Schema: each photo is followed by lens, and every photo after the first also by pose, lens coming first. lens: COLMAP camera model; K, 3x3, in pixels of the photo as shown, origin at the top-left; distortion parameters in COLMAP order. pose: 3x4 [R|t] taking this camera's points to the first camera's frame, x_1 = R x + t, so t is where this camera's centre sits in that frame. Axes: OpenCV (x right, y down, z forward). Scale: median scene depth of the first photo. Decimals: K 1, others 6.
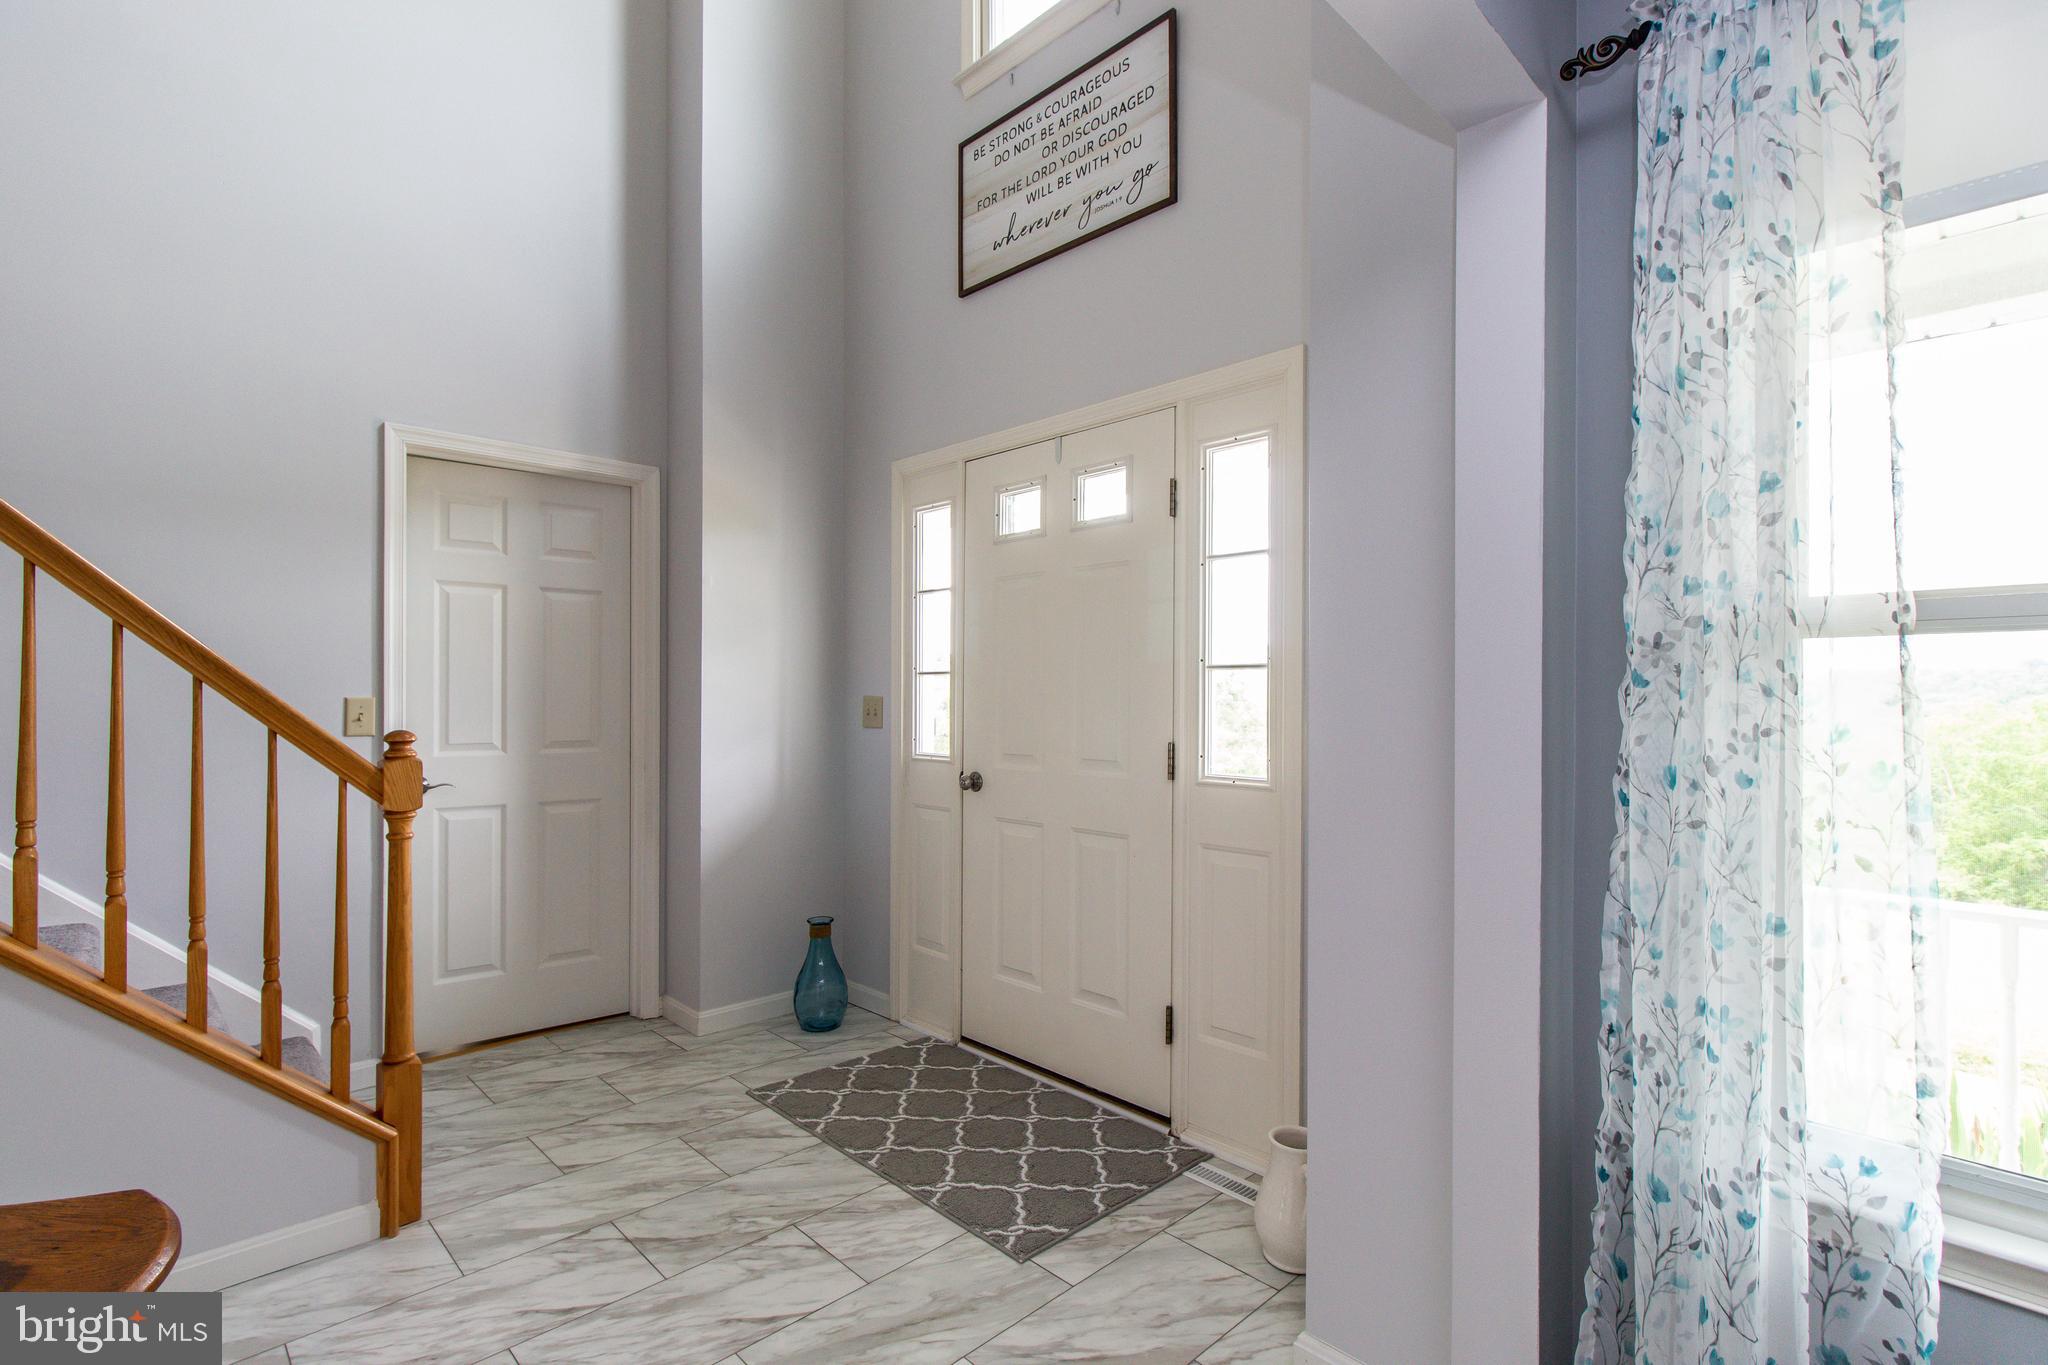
lens RADIAL K [[954.4, 0, 1023.3], [0, 954.4, 701.3], [0, 0, 1]] dist [0.007369, 0.000631]
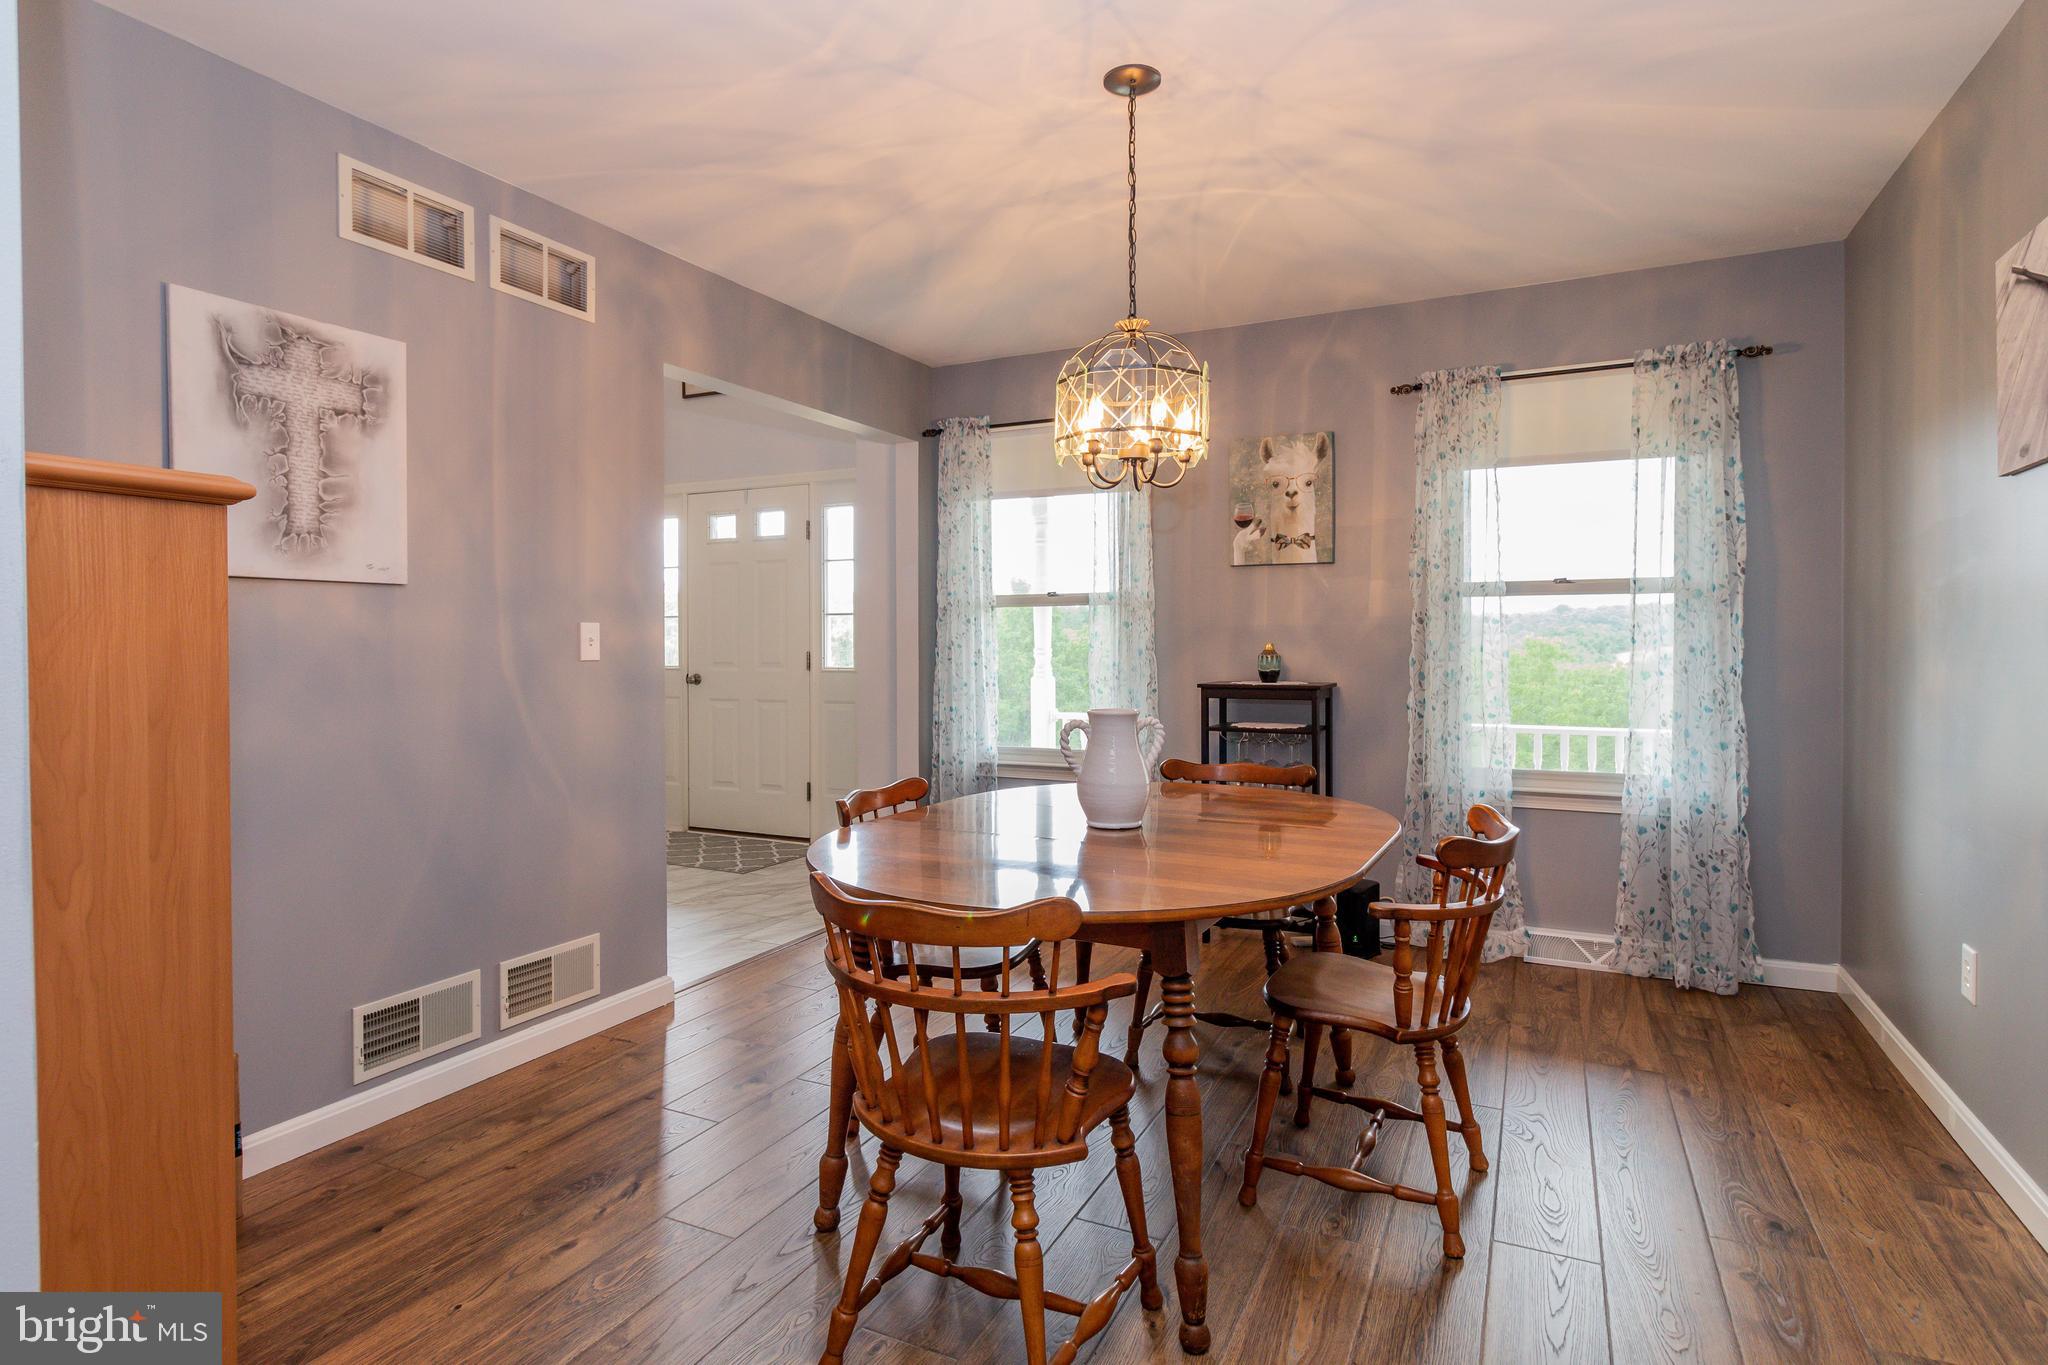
lens RADIAL K [[1047.4, 0, 1022.6], [0, 1047.4, 671.4], [0, 0, 1]] dist [-0.003286, -0.000039]
pose [[0.941448, -0.012417, 0.336930, -0.150392], [0.005235, 0.999739, 0.022216, 0.034674], [-0.337118, -0.019151, 0.941268, -1.128102]]
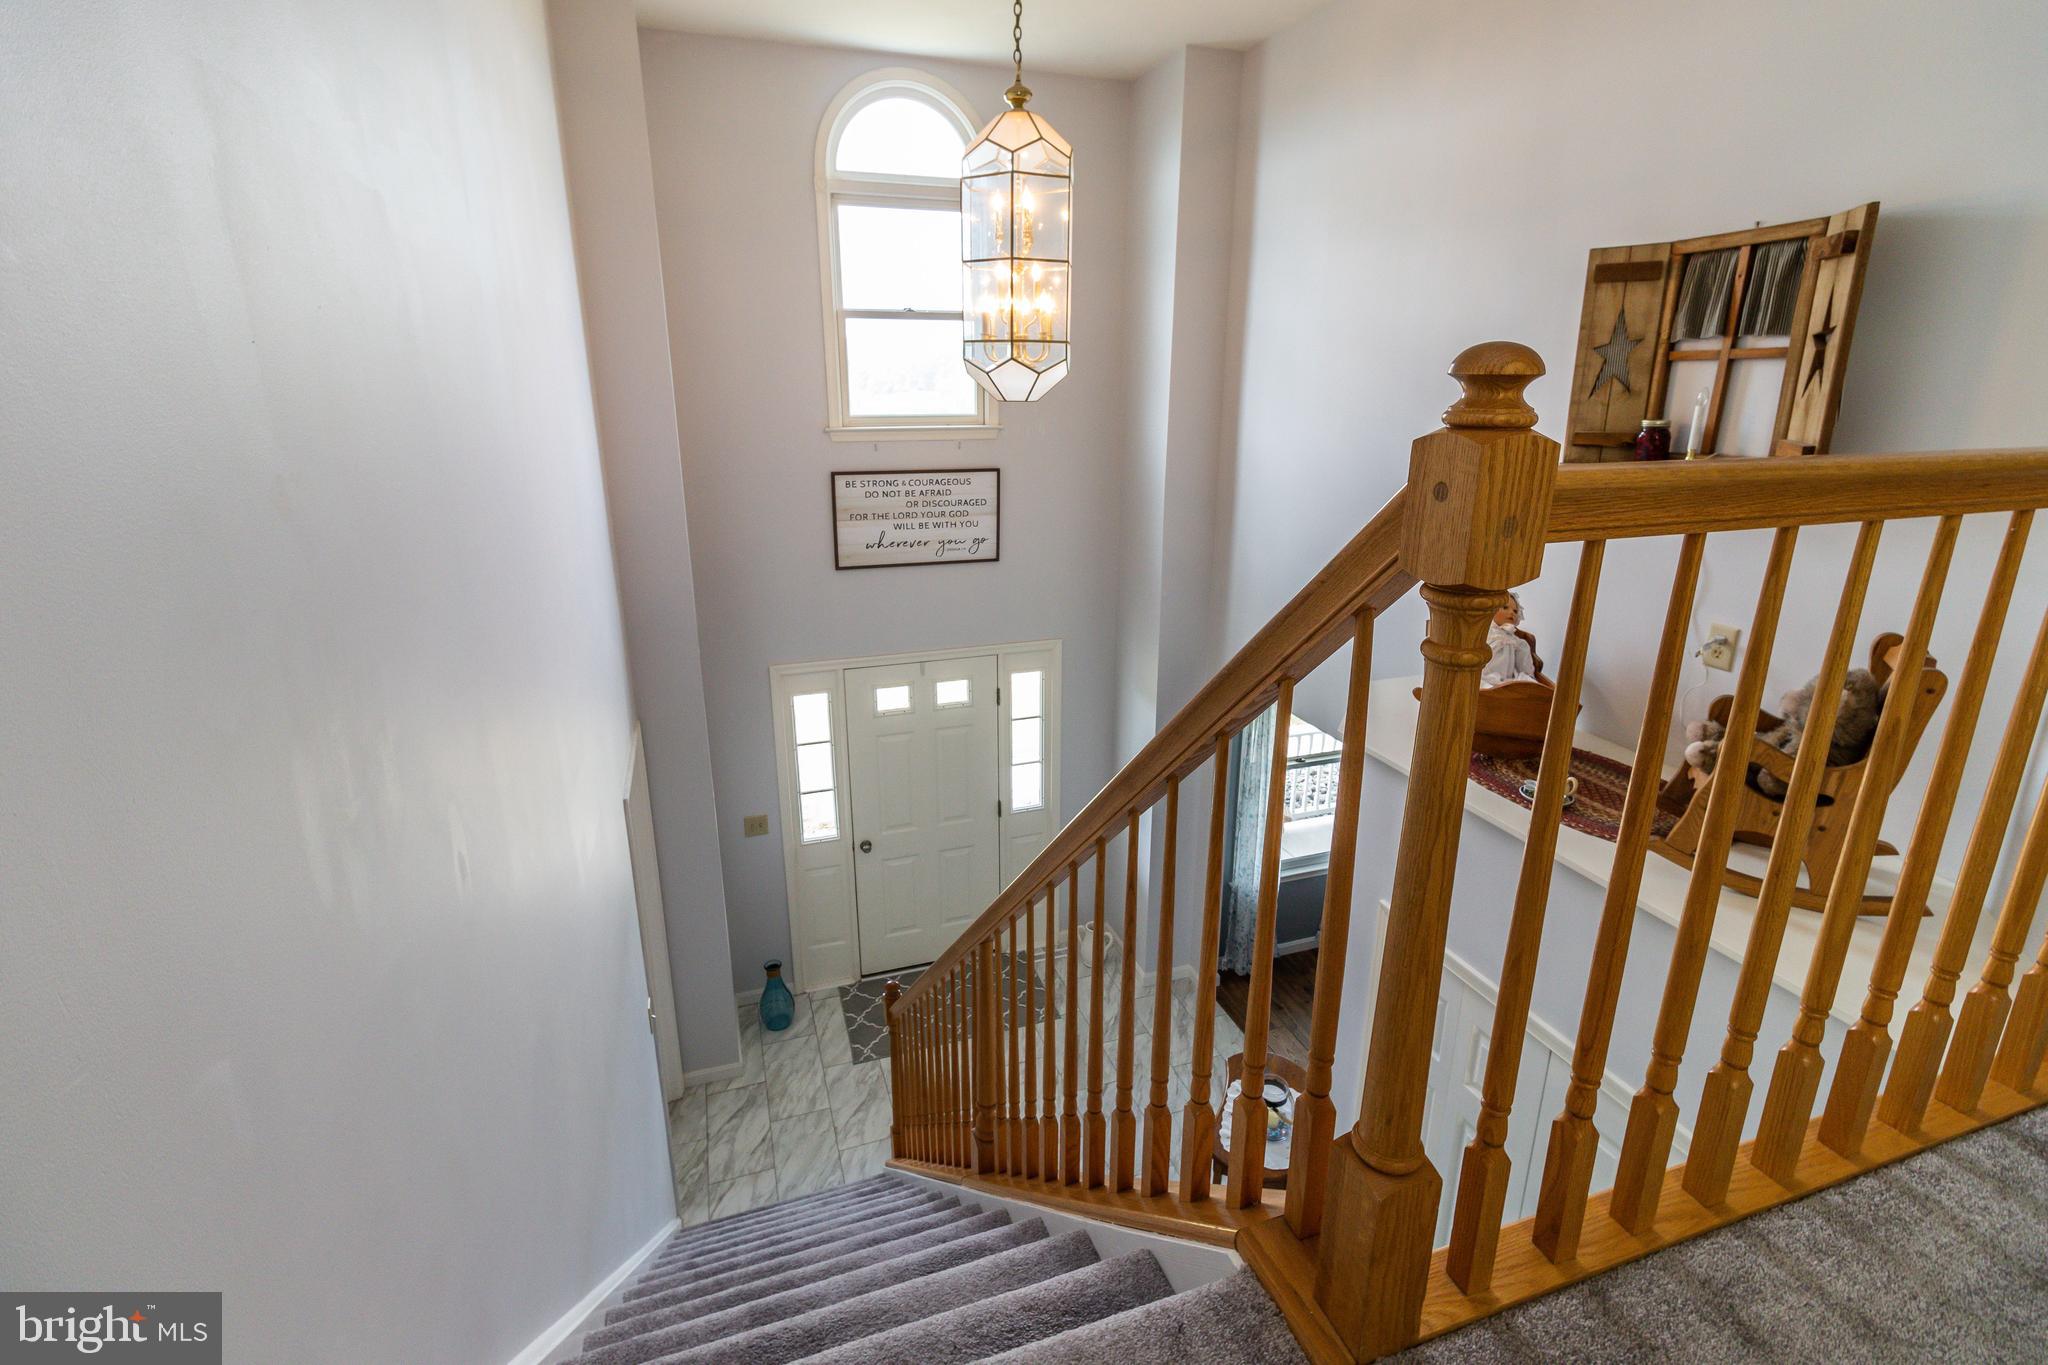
lens RADIAL K [[954.4, 0, 1027.7], [0, 954.4, 673.4], [0, 0, 1]] dist [0.007369, 0.000631]
pose [[0.416890, -0.282333, 0.863997, -1.505097], [0.003460, 0.951023, 0.309102, -0.842700], [-0.908950, -0.125872, 0.397449, 0.089125]]
